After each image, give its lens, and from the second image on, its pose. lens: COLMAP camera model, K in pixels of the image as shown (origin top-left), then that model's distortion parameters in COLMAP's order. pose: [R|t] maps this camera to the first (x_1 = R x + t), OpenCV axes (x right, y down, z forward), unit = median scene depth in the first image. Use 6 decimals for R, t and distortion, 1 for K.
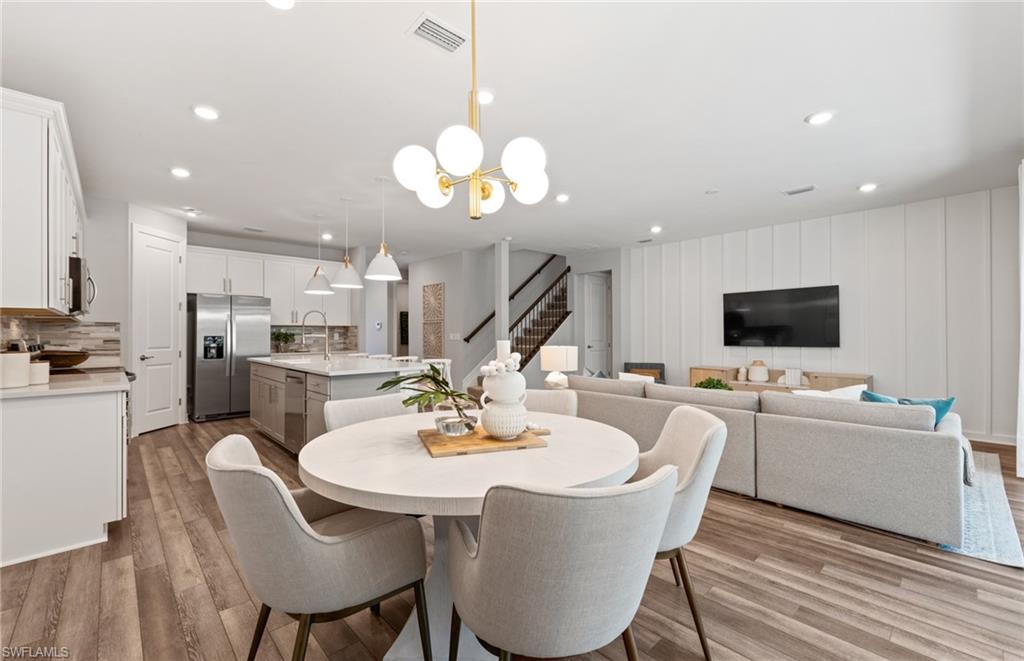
lens RADIAL K [[429.1, 0, 512.0], [0, 429.1, 330.5], [0, 0, 1]] dist [0.002092, 0.000395]
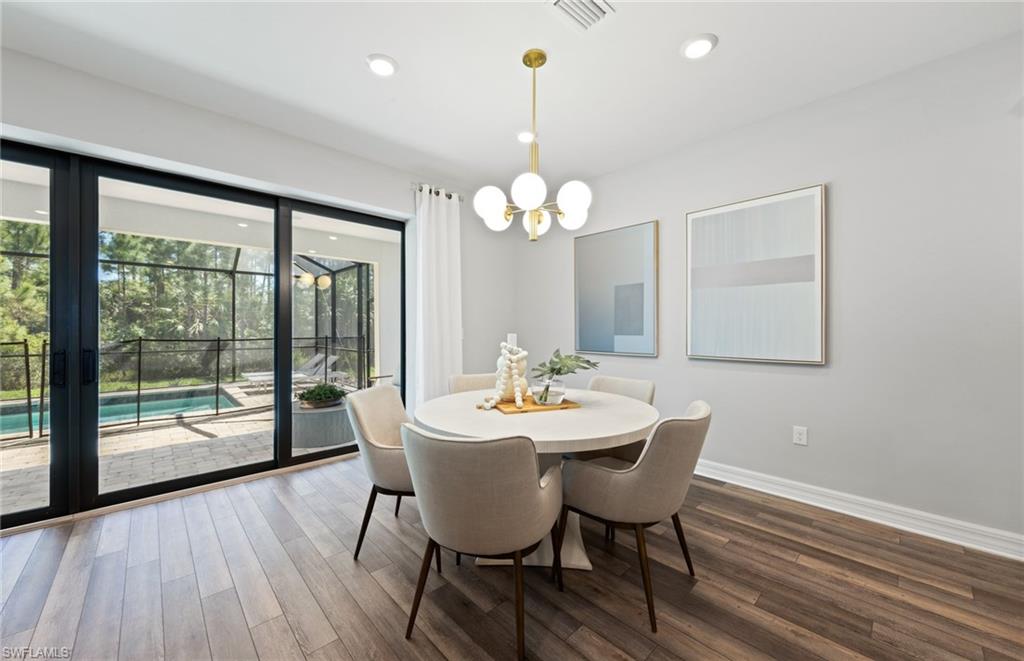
lens RADIAL K [[380.2, 0, 513.8], [0, 380.2, 329.2], [0, 0, 1]] dist [0.000148, -0.000081]
pose [[-0.999970, 0.006470, -0.004287, -0.006472], [0.006490, 0.999968, -0.004672, 0.004098], [0.004257, -0.004699, -0.999980, 0.698198]]
